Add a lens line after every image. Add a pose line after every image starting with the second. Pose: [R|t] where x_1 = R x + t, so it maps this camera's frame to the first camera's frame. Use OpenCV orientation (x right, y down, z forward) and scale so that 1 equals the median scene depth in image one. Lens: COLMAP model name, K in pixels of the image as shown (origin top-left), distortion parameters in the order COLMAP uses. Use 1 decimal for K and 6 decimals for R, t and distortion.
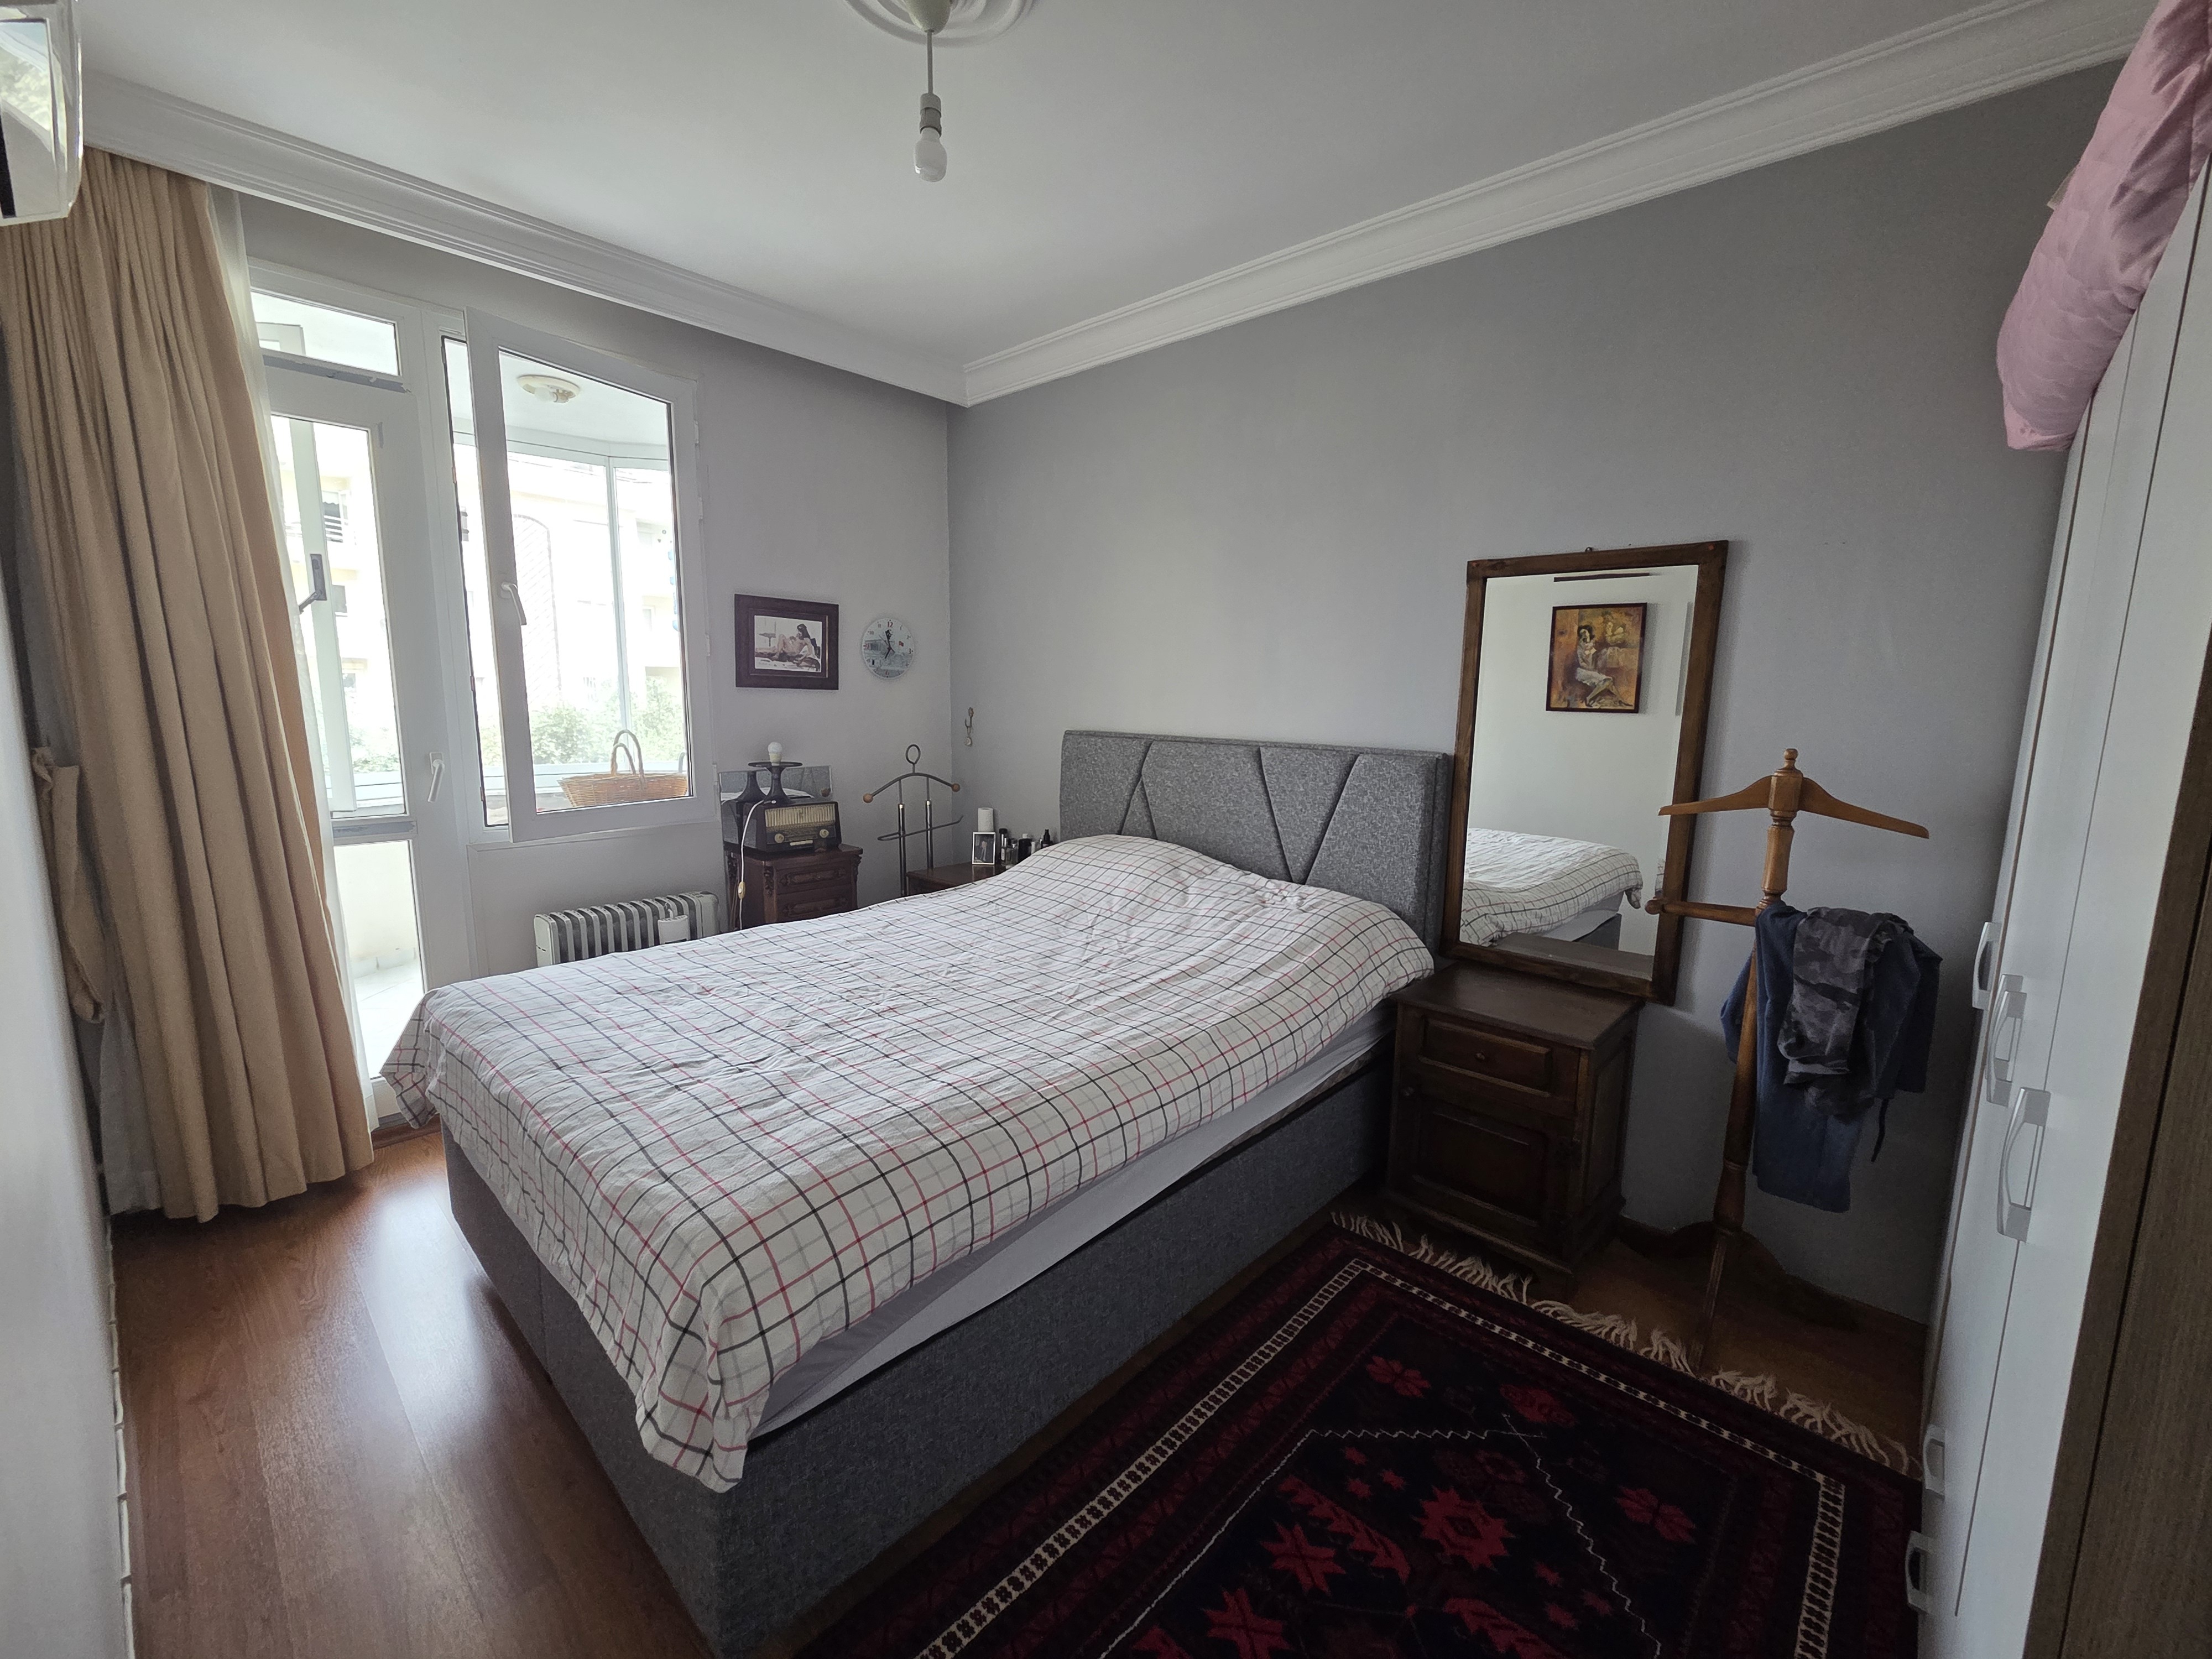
lens RADIAL K [[900.5, 0, 1085.4], [0, 900.5, 824.5], [0, 0, 1]] dist [0.002321, 0.000666]
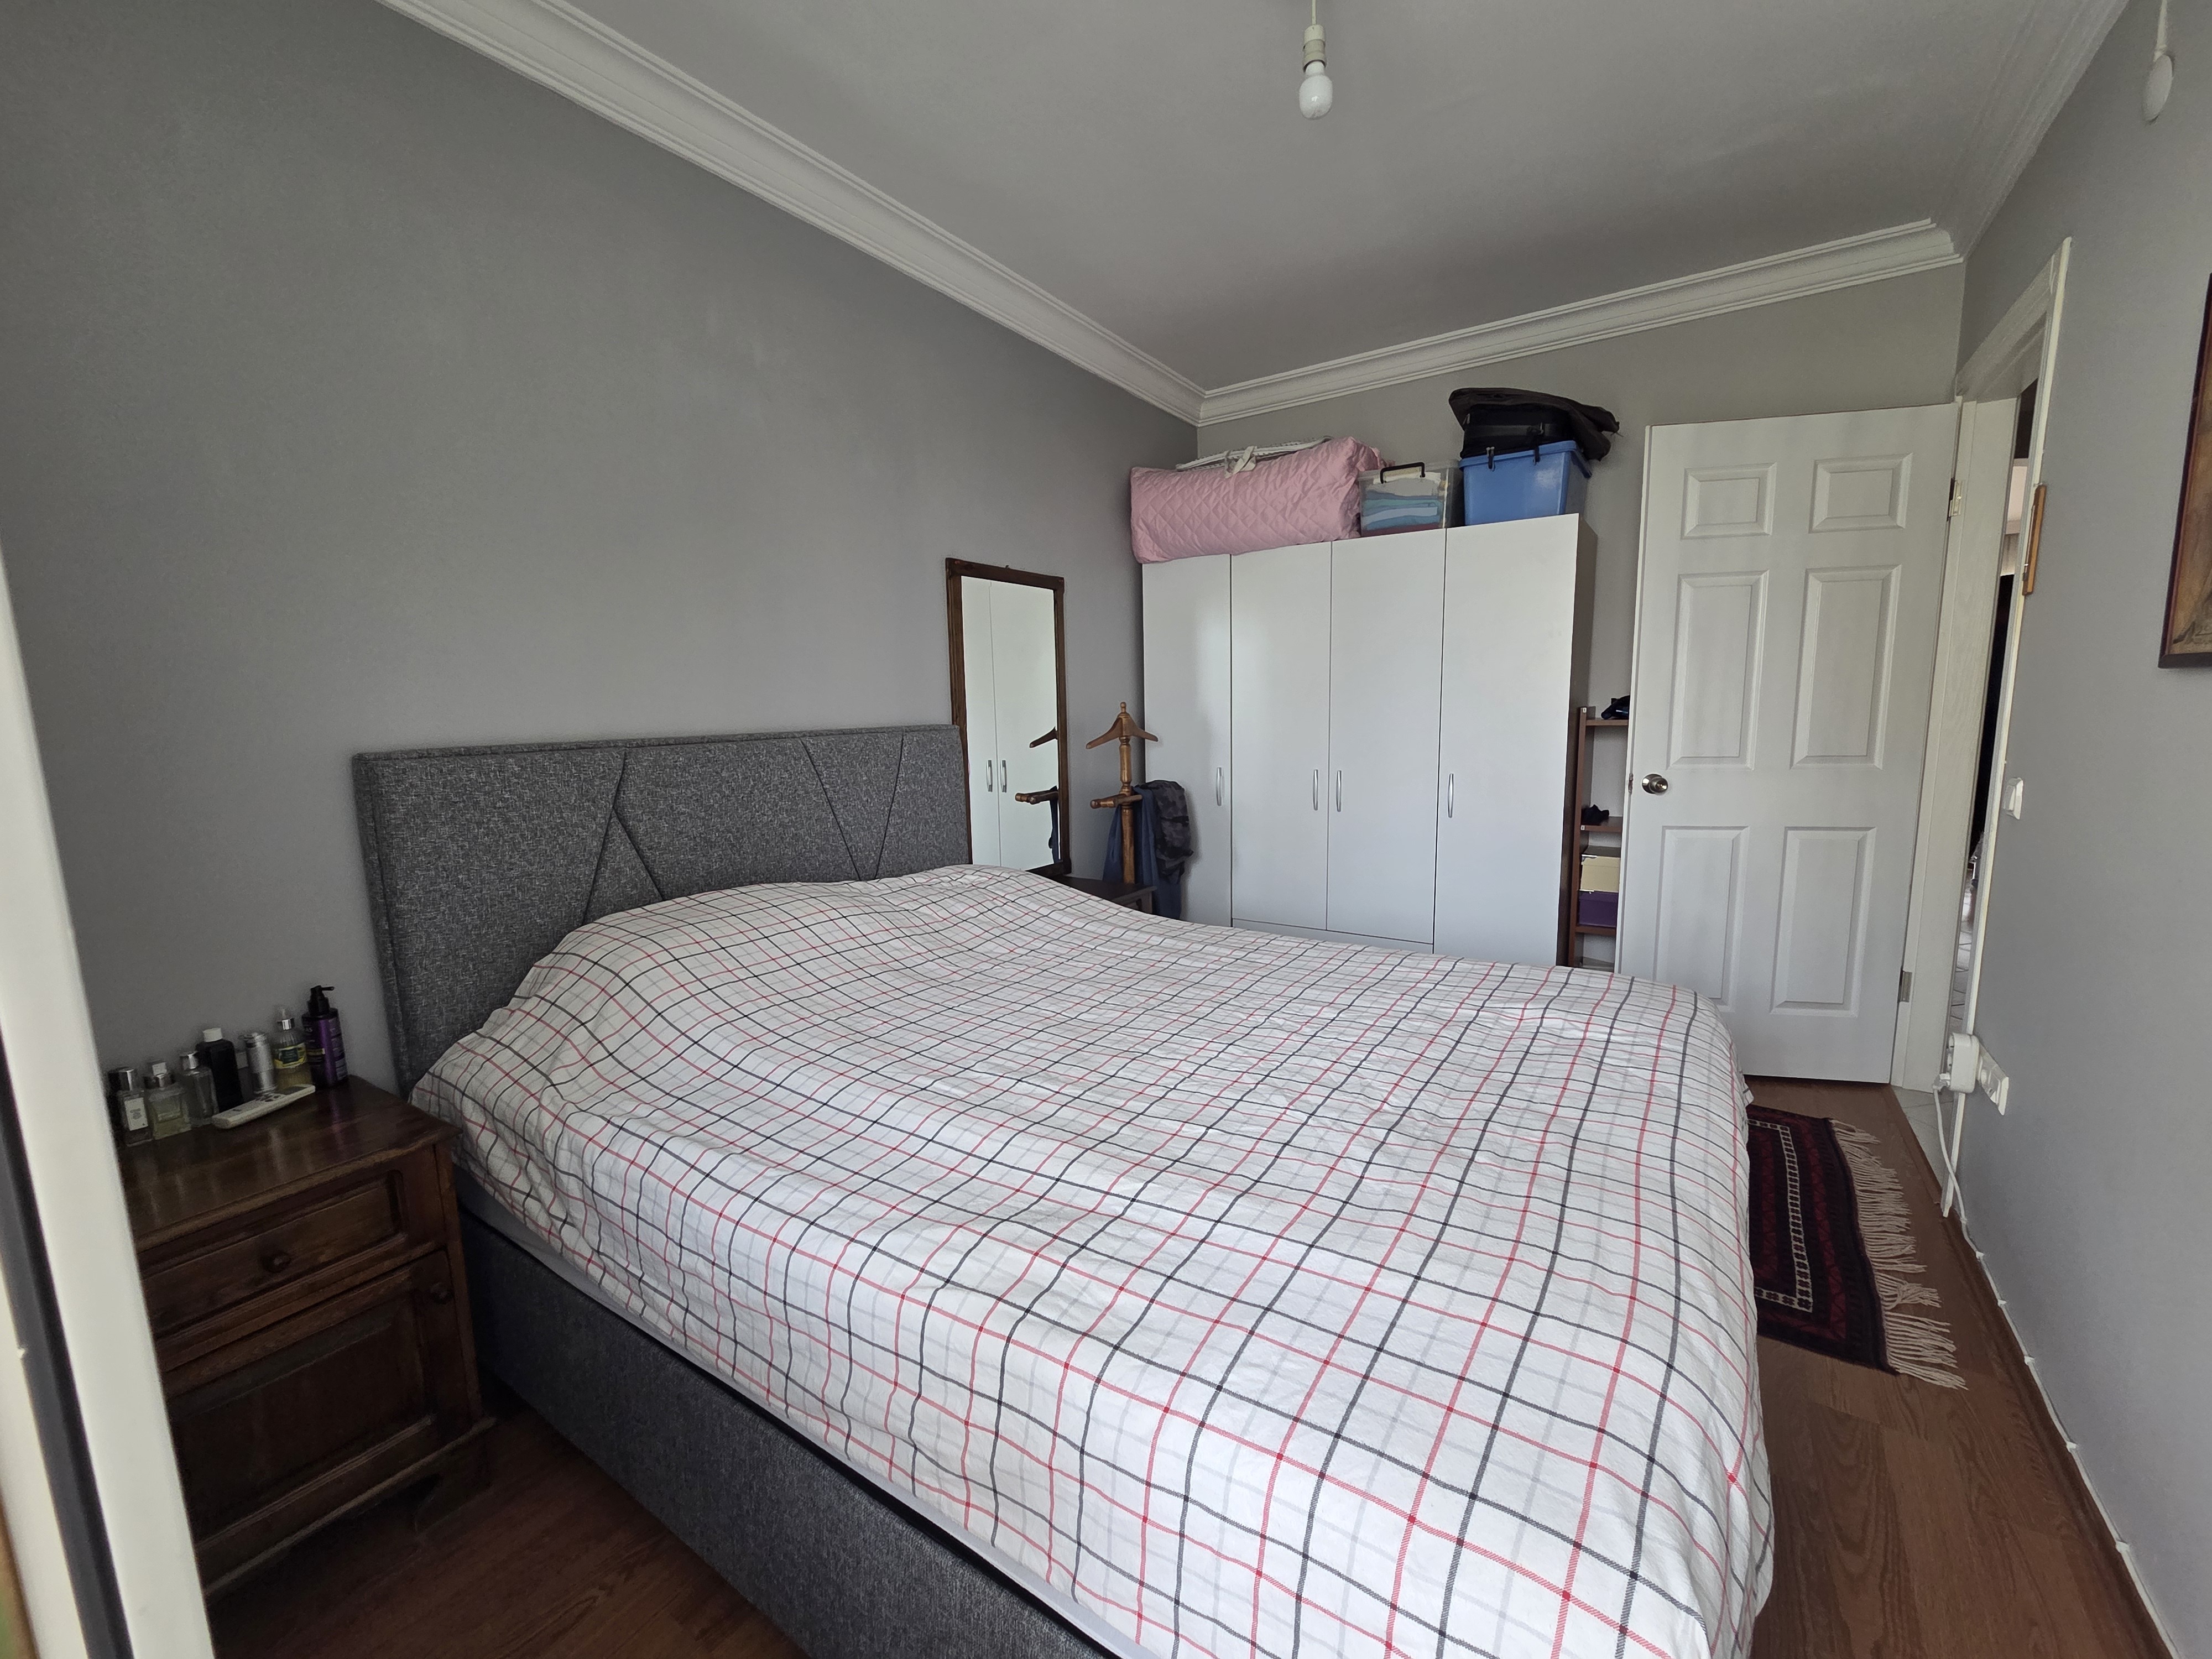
lens RADIAL K [[900.5, 0, 1085.4], [0, 900.5, 824.5], [0, 0, 1]] dist [0.002321, 0.000666]
pose [[-0.148982, -0.139890, 0.978895, -0.710016], [0.172301, 0.971126, 0.165004, -0.108497], [-0.973713, 0.193247, -0.120577, 0.934668]]
